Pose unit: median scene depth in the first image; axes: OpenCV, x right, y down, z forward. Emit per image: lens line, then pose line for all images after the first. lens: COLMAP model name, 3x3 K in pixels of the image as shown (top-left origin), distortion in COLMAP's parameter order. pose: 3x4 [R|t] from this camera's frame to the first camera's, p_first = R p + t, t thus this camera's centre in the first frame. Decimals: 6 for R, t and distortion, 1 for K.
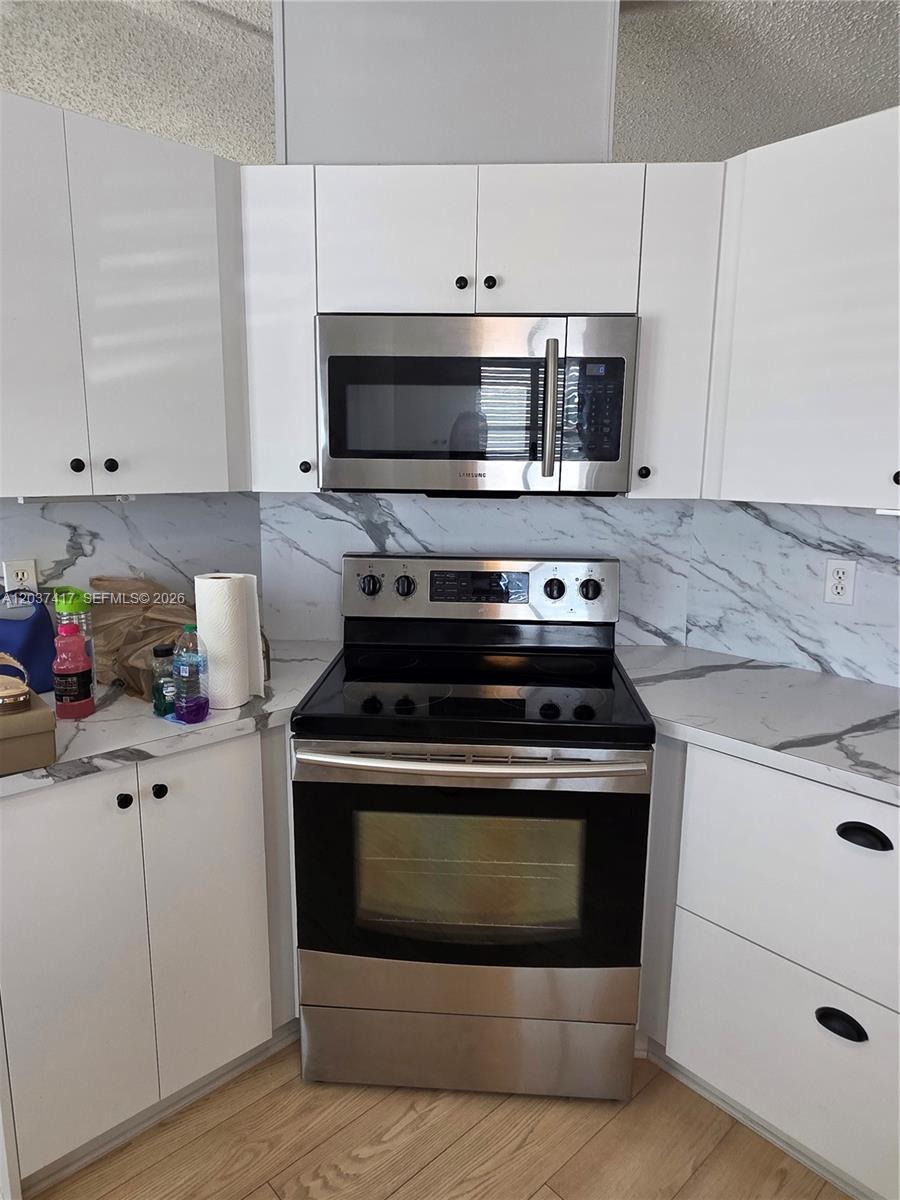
lens RADIAL K [[748.5, 0, 445.6], [0, 748.5, 593.5], [0, 0, 1]] dist [-0.001757, -0.000832]
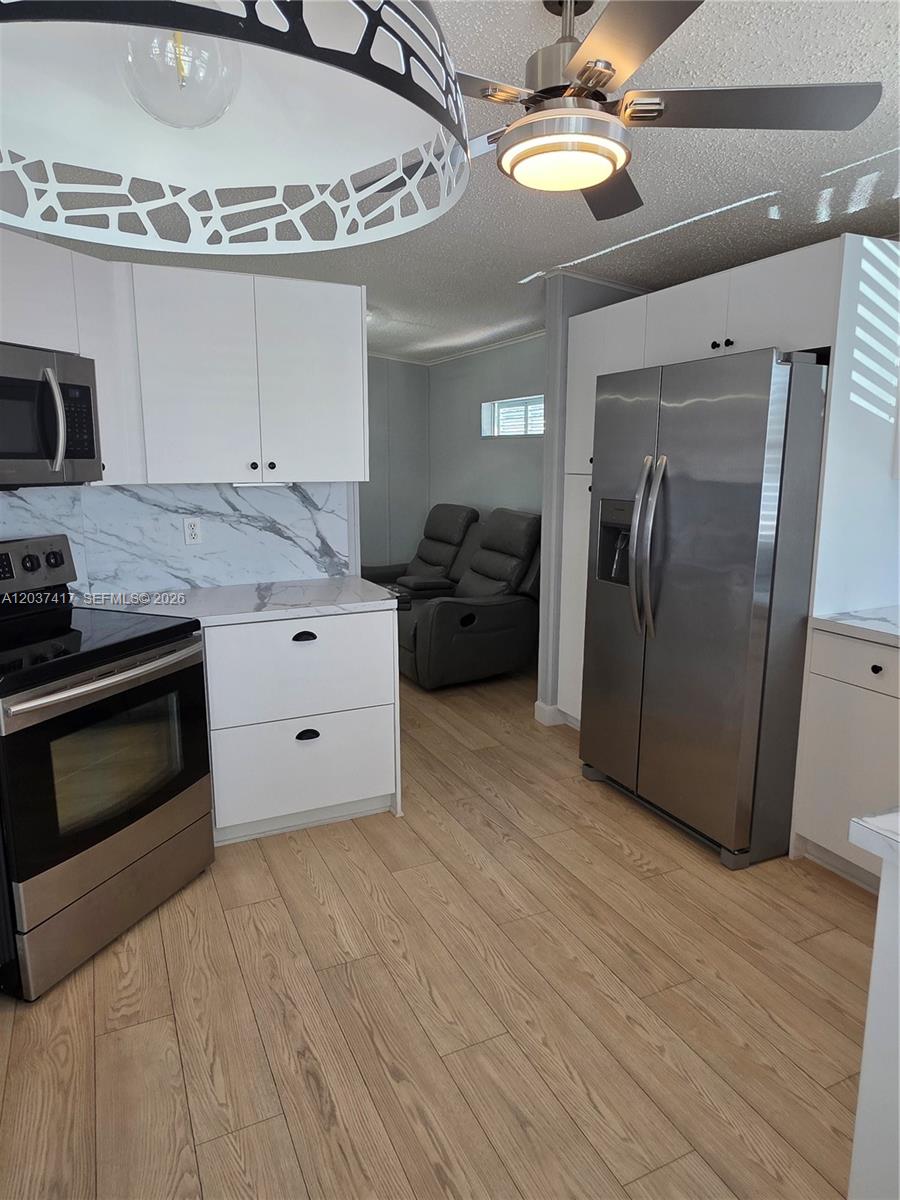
lens RADIAL K [[748.5, 0, 445.6], [0, 748.5, 593.5], [0, 0, 1]] dist [-0.001757, -0.000832]
pose [[0.300397, -0.180656, 0.936549, -0.850763], [0.171614, 0.976112, 0.133242, -0.005281], [-0.938248, 0.120699, 0.324225, -0.039115]]
